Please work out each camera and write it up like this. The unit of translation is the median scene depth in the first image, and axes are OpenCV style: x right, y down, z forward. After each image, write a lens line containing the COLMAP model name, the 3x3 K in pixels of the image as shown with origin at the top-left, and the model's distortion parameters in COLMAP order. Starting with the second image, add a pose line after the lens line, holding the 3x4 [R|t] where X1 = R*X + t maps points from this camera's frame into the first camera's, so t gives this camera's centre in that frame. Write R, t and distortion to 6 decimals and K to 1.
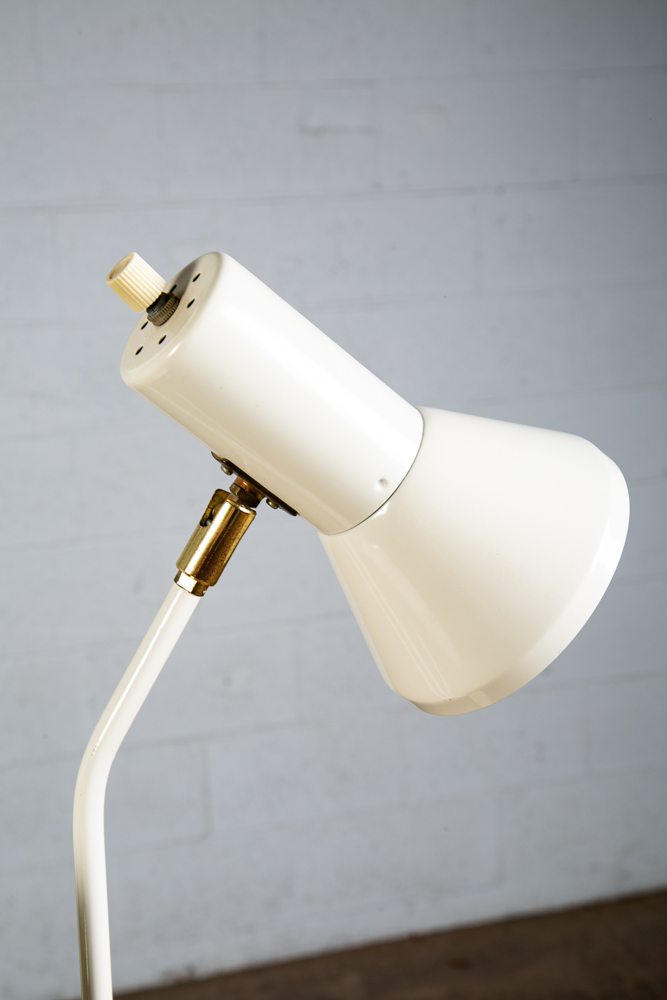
lens RADIAL K [[1560.6, 0, 333.5], [0, 1560.6, 500.0], [0, 0, 1]] dist [0.035779, 0.055112]
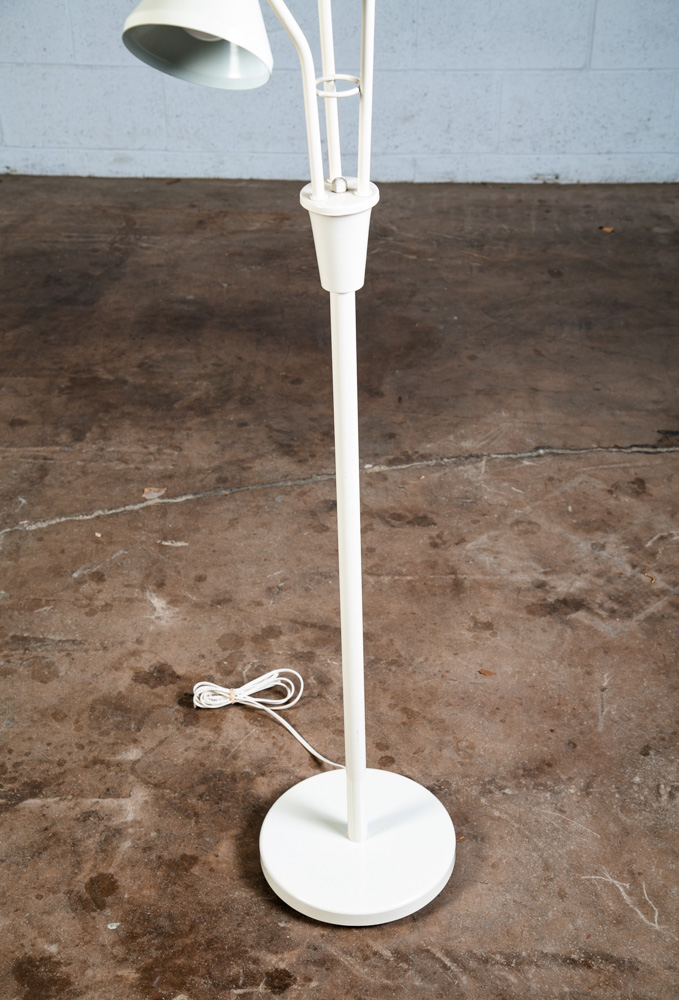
lens RADIAL K [[1560.2, 0, 336.4], [0, 1560.2, 518.6], [0, 0, 1]] dist [0.174163, 0.066066]
pose [[0.945033, 0.219623, -0.242236, 0.110175], [-0.100826, 0.900474, 0.423061, 0.027148], [0.311041, -0.375383, 0.873122, -0.270737]]
